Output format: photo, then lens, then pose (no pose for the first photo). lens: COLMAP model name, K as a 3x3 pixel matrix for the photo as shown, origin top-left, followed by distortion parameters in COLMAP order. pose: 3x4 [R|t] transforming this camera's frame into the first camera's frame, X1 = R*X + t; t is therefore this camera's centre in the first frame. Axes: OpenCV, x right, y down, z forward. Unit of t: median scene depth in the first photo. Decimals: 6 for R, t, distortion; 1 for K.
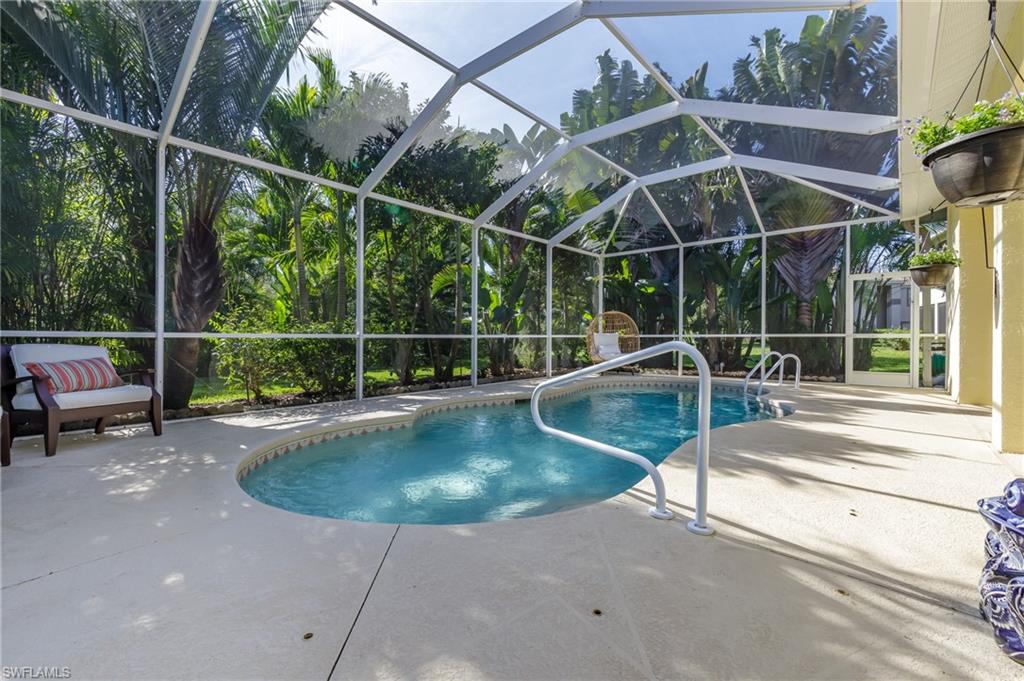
lens RADIAL K [[441.4, 0, 513.8], [0, 441.4, 334.1], [0, 0, 1]] dist [0.001141, 0.001097]
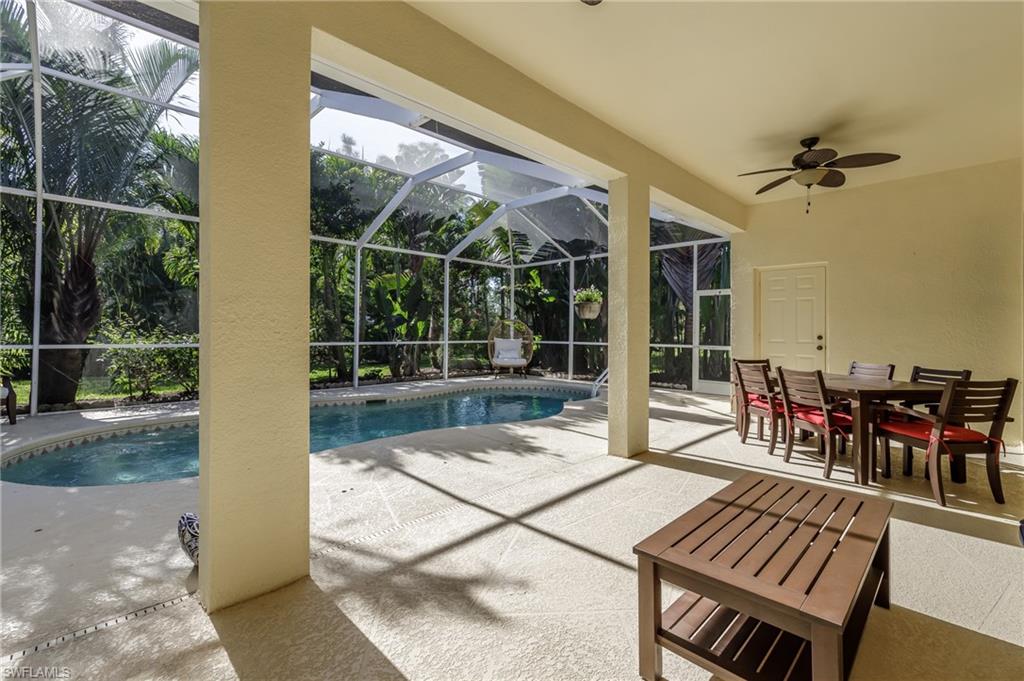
lens RADIAL K [[441.4, 0, 506.3], [0, 441.4, 334.9], [0, 0, 1]] dist [0.001141, 0.001097]
pose [[0.997475, 0.010744, -0.070206, 0.372952], [-0.009798, 0.999857, 0.013796, -0.036257], [0.070344, -0.013073, 0.997437, -0.113072]]
